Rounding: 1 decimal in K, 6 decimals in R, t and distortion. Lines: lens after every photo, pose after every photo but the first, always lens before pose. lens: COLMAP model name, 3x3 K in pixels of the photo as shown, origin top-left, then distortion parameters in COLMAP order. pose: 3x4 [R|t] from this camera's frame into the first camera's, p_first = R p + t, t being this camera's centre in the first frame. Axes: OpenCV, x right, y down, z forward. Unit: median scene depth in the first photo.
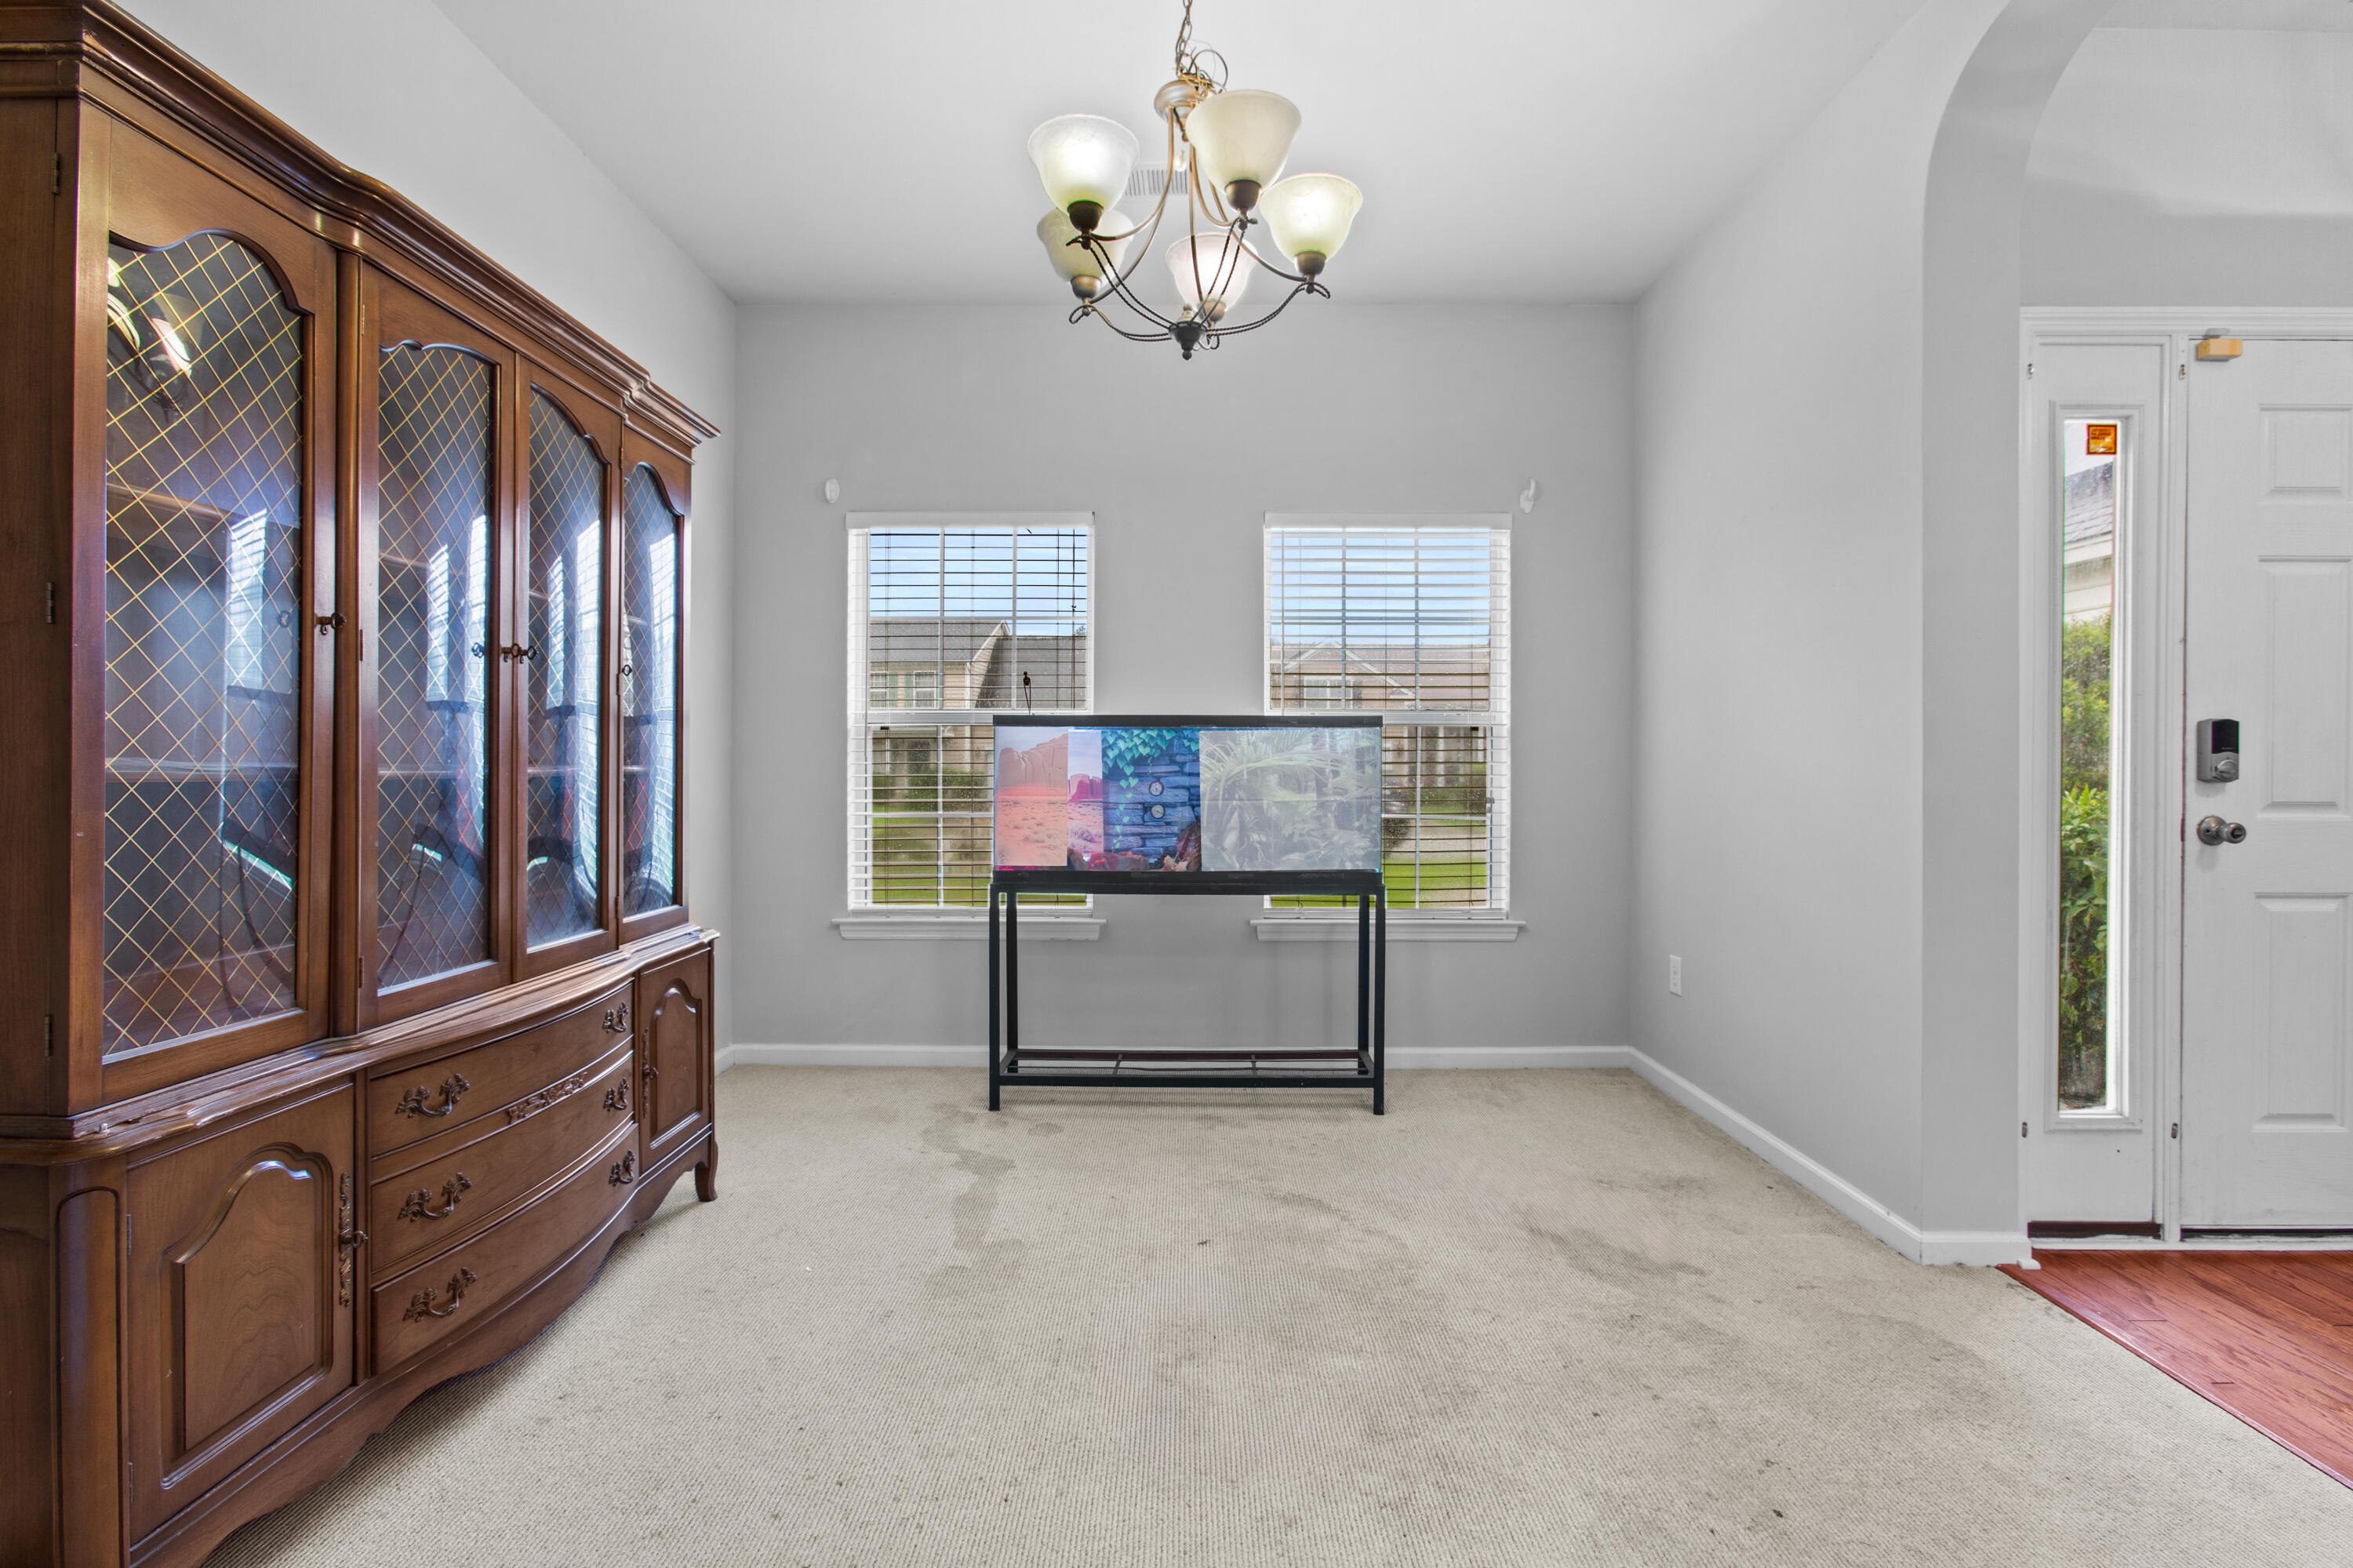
lens RADIAL K [[1043.5, 0, 1189.6], [0, 1043.5, 780.7], [0, 0, 1]] dist [-0.012036, 0.000251]
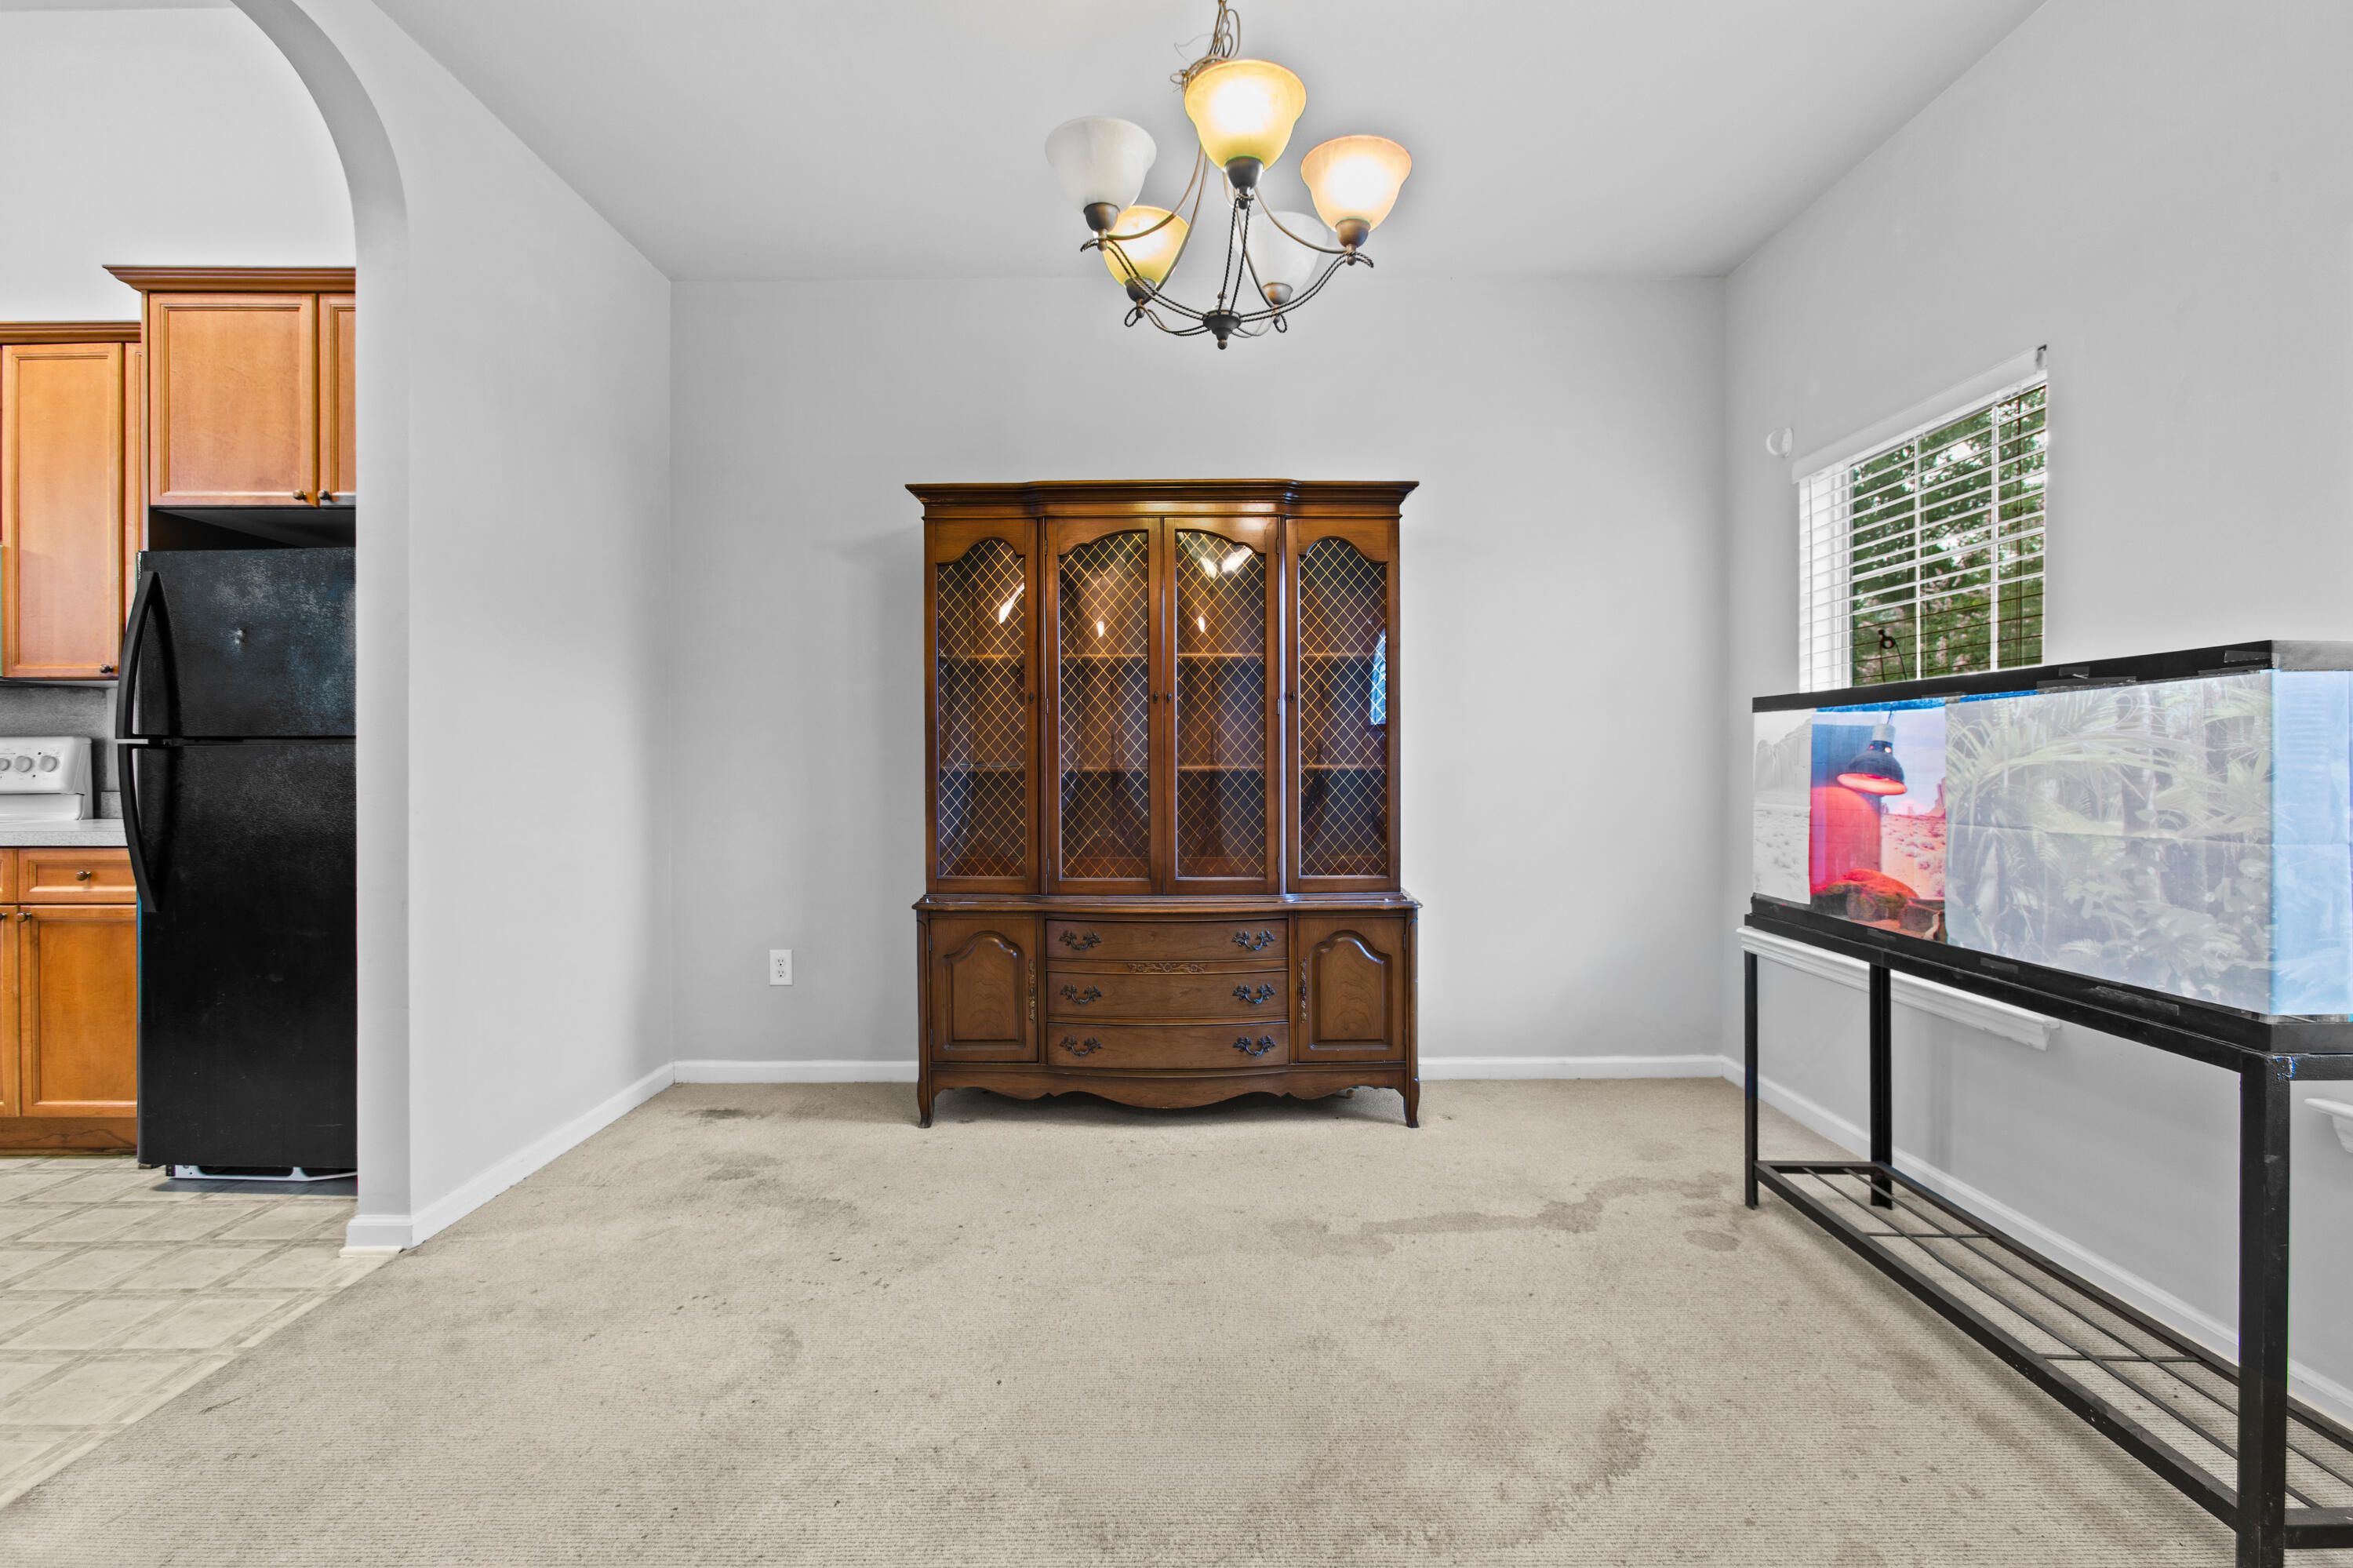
lens RADIAL K [[1043.5, 0, 1186.0], [0, 1043.5, 764.5], [0, 0, 1]] dist [-0.012036, 0.000251]
pose [[0.011206, 0.000775, -0.999937, 0.606319], [-0.009636, 0.999953, 0.000667, -0.010331], [0.999891, 0.009628, 0.011213, 0.591749]]
